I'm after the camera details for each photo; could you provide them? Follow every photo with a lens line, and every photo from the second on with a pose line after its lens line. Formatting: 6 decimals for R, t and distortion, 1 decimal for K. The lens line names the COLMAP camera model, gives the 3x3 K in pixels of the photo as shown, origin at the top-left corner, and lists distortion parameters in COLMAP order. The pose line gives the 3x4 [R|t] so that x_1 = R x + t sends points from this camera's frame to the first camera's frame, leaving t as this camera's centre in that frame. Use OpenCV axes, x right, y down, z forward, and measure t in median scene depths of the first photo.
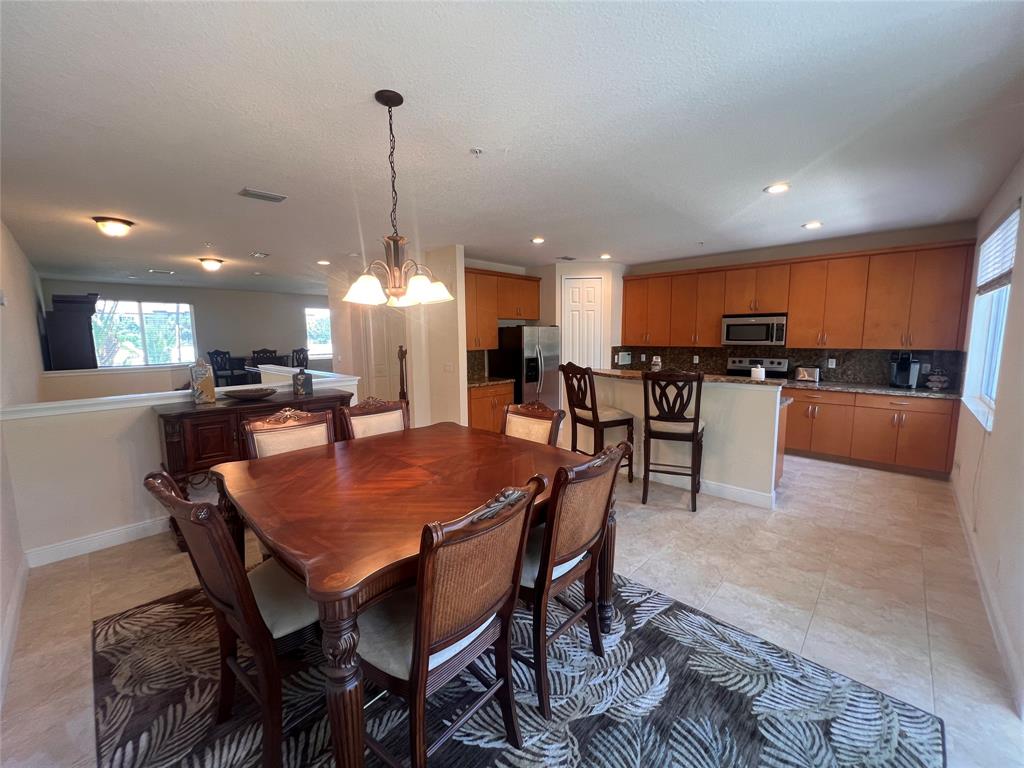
lens RADIAL K [[414.1, 0, 512.0], [0, 414.1, 384.0], [0, 0, 1]] dist [-0.001774, -0.000016]
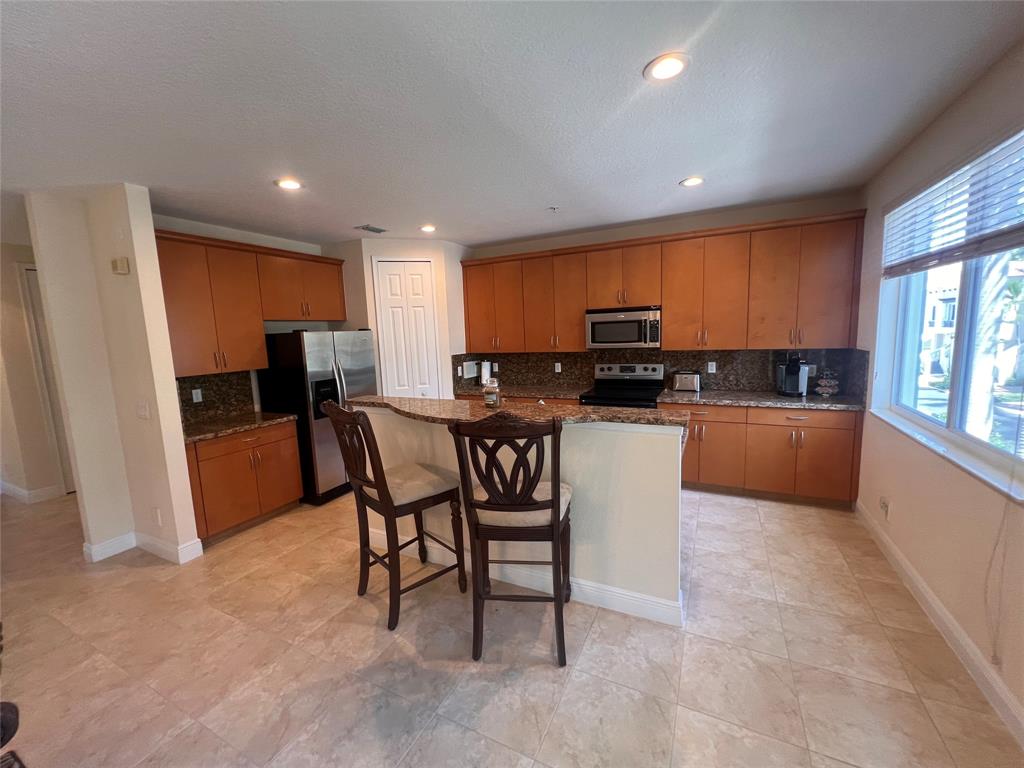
lens RADIAL K [[411.1, 0, 514.0], [0, 411.1, 383.2], [0, 0, 1]] dist [-0.000503, 0.000201]
pose [[0.955500, -0.063592, 0.288056, 0.186201], [0.063948, 0.997920, 0.008184, -0.055667], [-0.287977, 0.010601, 0.957579, 0.374906]]
